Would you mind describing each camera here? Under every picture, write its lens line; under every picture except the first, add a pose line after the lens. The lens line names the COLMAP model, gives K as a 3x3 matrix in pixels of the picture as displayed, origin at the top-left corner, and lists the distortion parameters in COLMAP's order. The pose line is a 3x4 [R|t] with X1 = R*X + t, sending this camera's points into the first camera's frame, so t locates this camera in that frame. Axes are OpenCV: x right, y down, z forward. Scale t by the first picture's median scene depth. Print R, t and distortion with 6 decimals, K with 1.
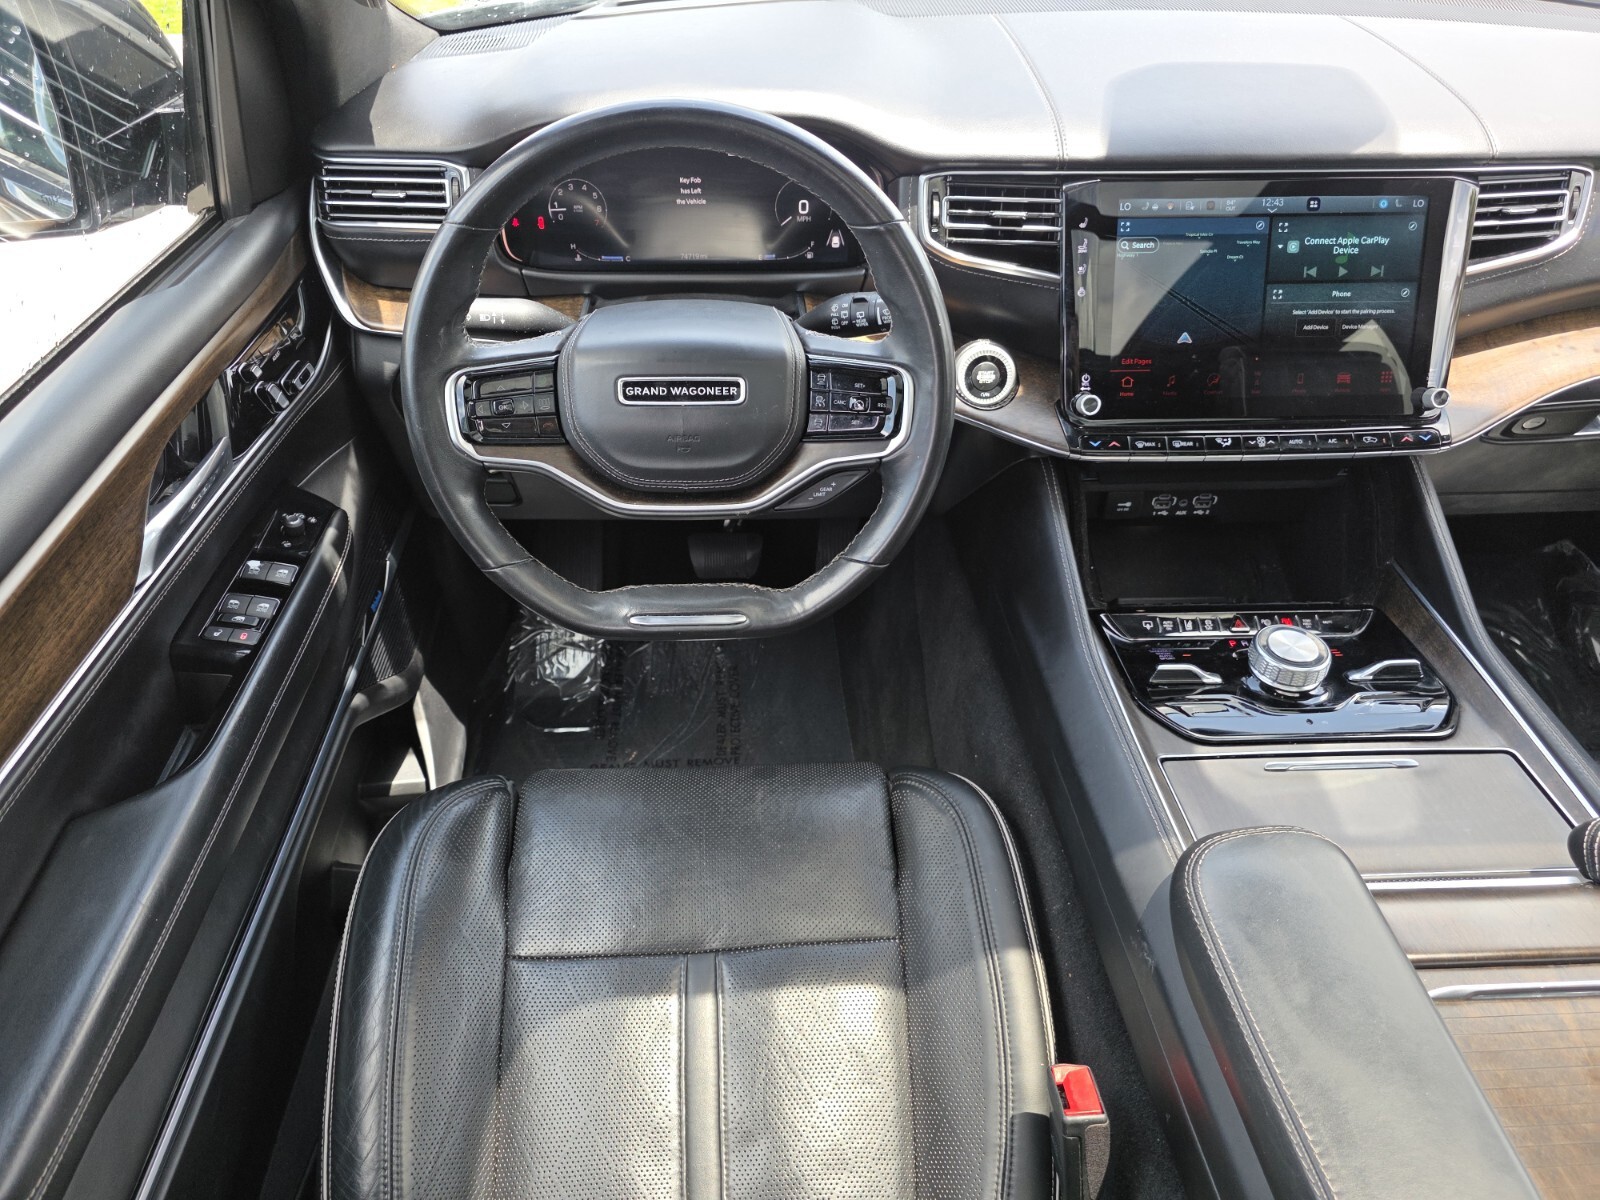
lens RADIAL K [[1089.9, 0, 787.1], [0, 1089.9, 601.3], [0, 0, 1]] dist [0.060032, -0.074282]
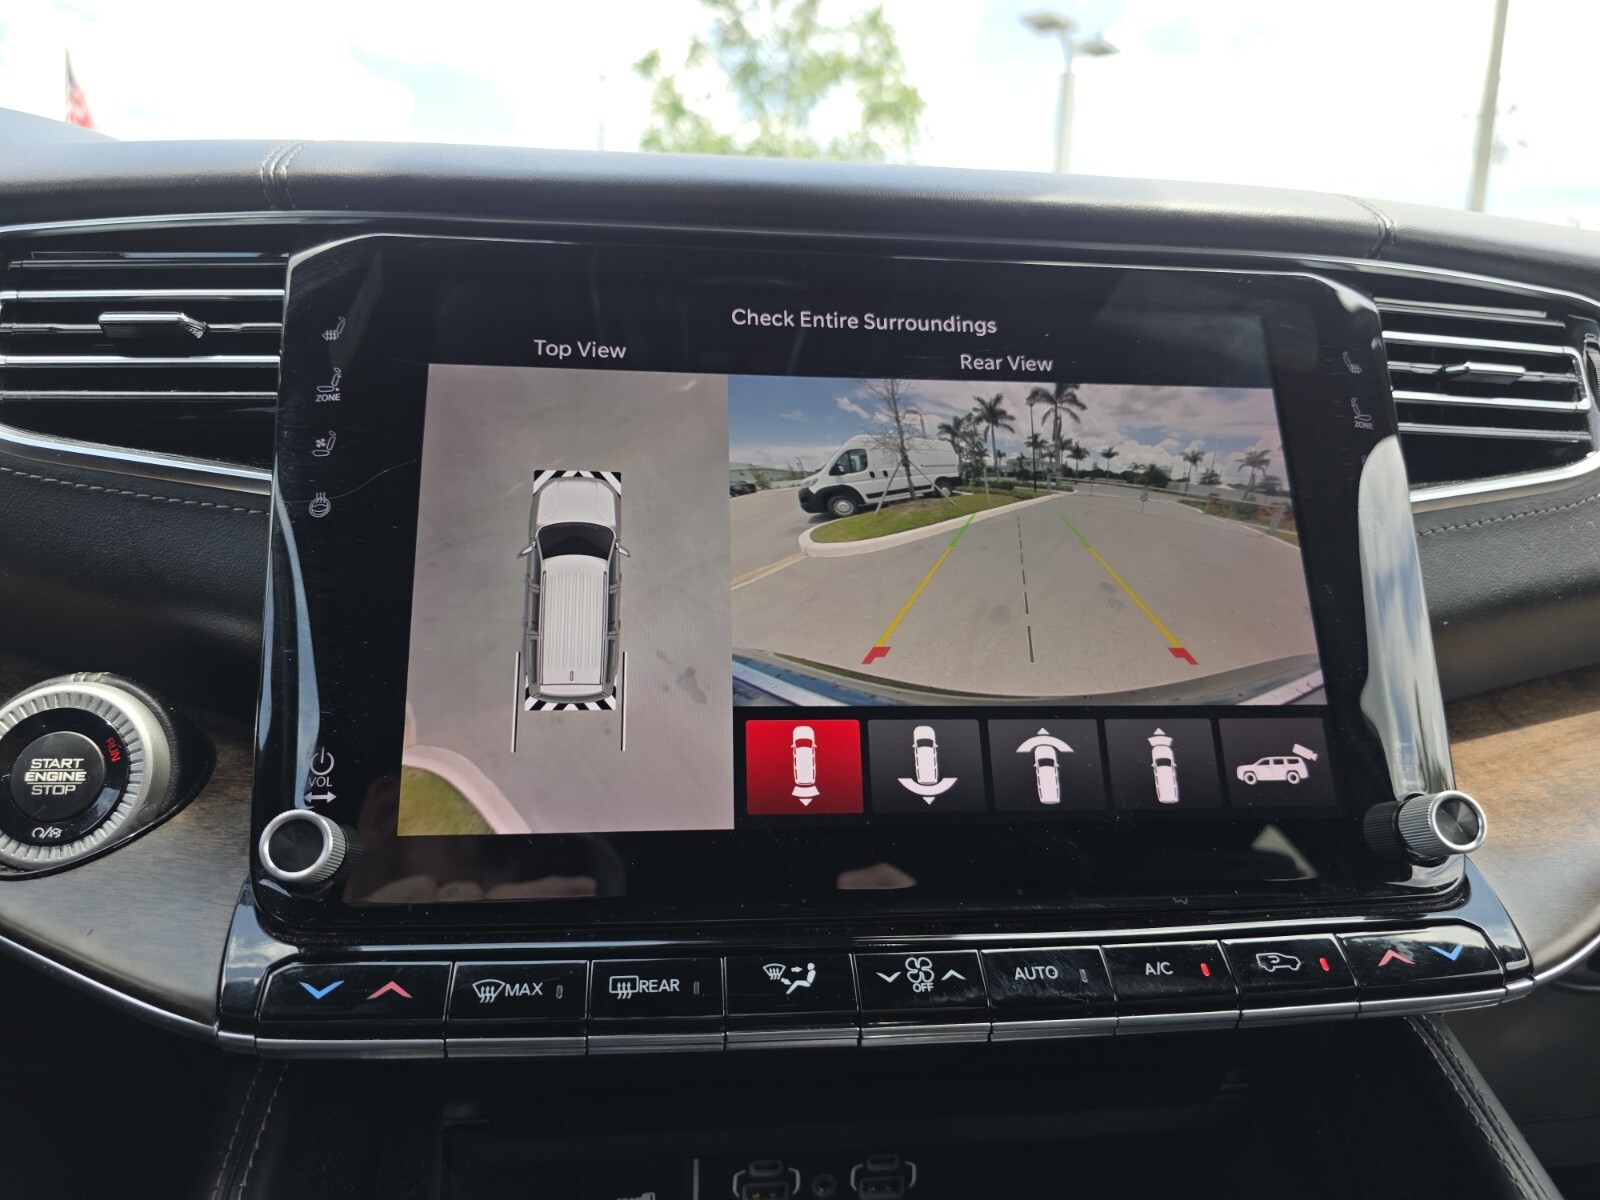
lens RADIAL K [[1096.1, 0, 801.3], [0, 1096.1, 595.8], [0, 0, 1]] dist [0.040749, -0.045605]
pose [[0.995801, 0.012603, 0.090668, 0.406803], [0.035060, 0.862444, -0.504936, -0.093923], [-0.084560, 0.505995, 0.858381, 0.769702]]
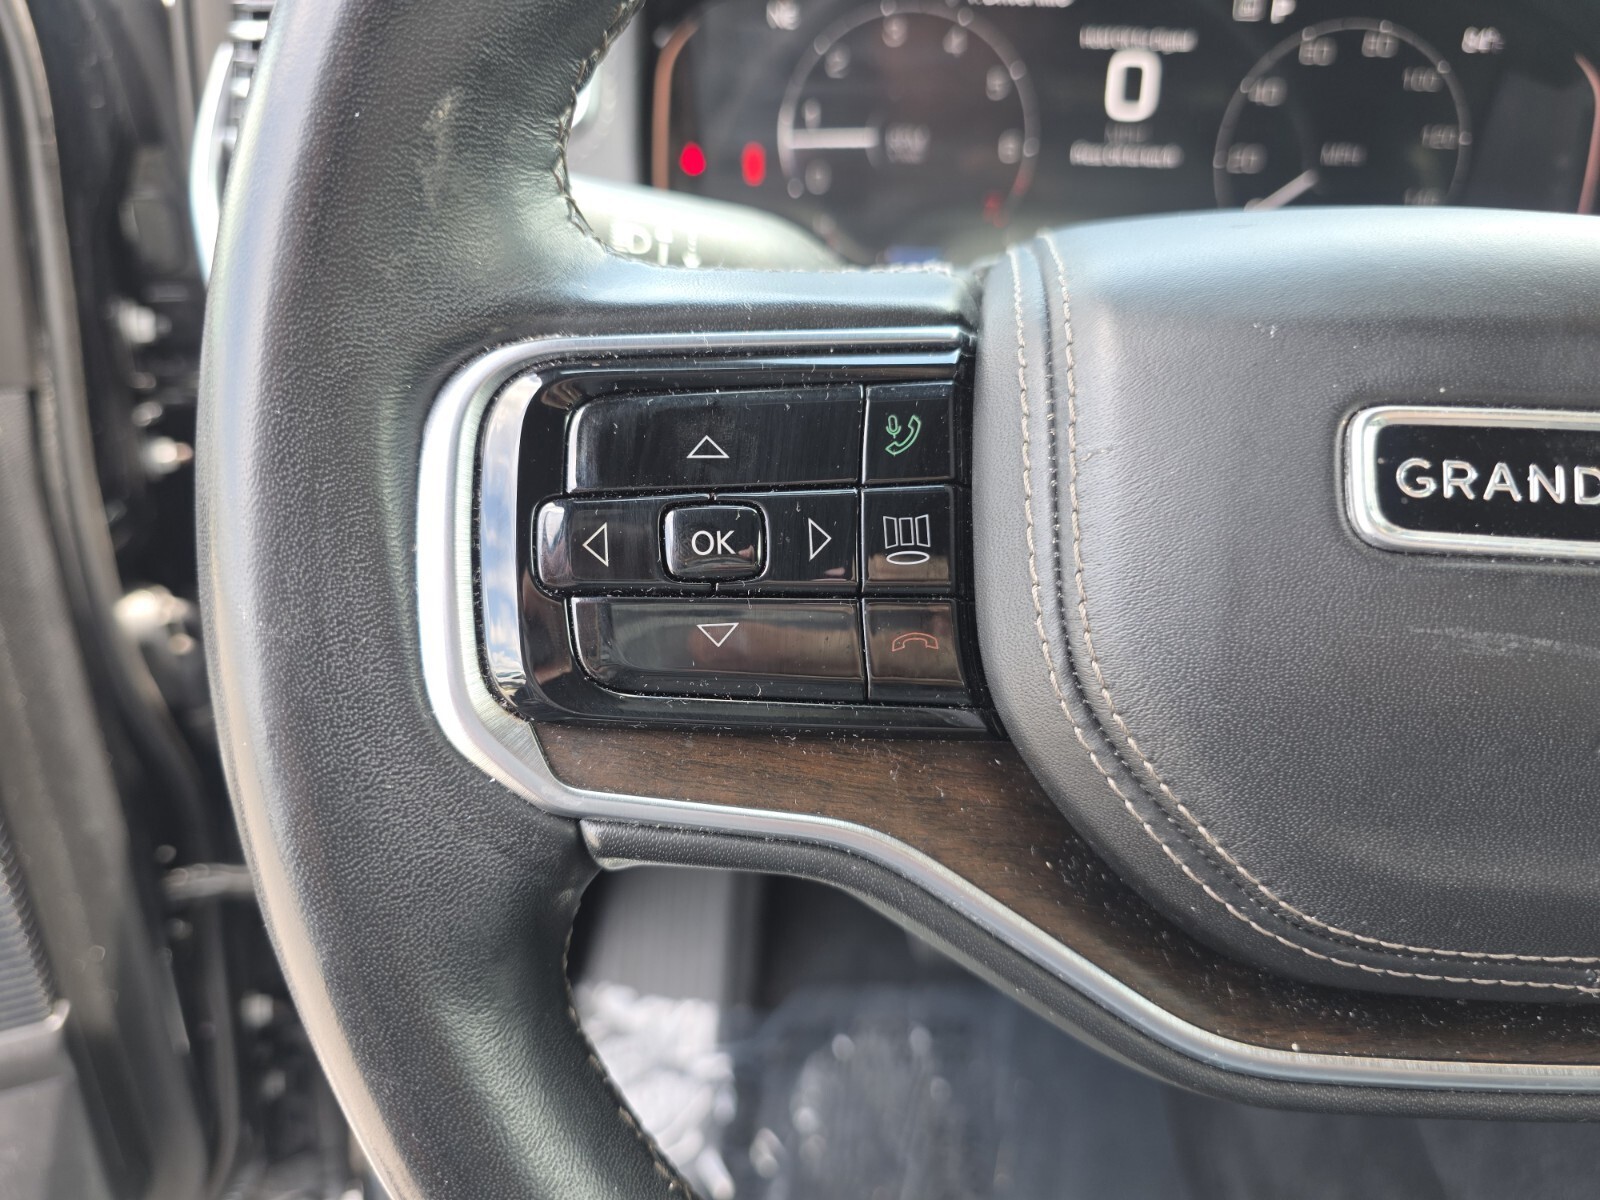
lens RADIAL K [[1128.0, 0, 817.7], [0, 1128.0, 600.1], [0, 0, 1]] dist [-0.024954, 0.000749]
pose [[0.998624, 0.046965, -0.023353, -0.216630], [-0.050972, 0.973945, -0.220981, -0.114055], [0.012367, 0.221867, 0.974998, 0.745317]]
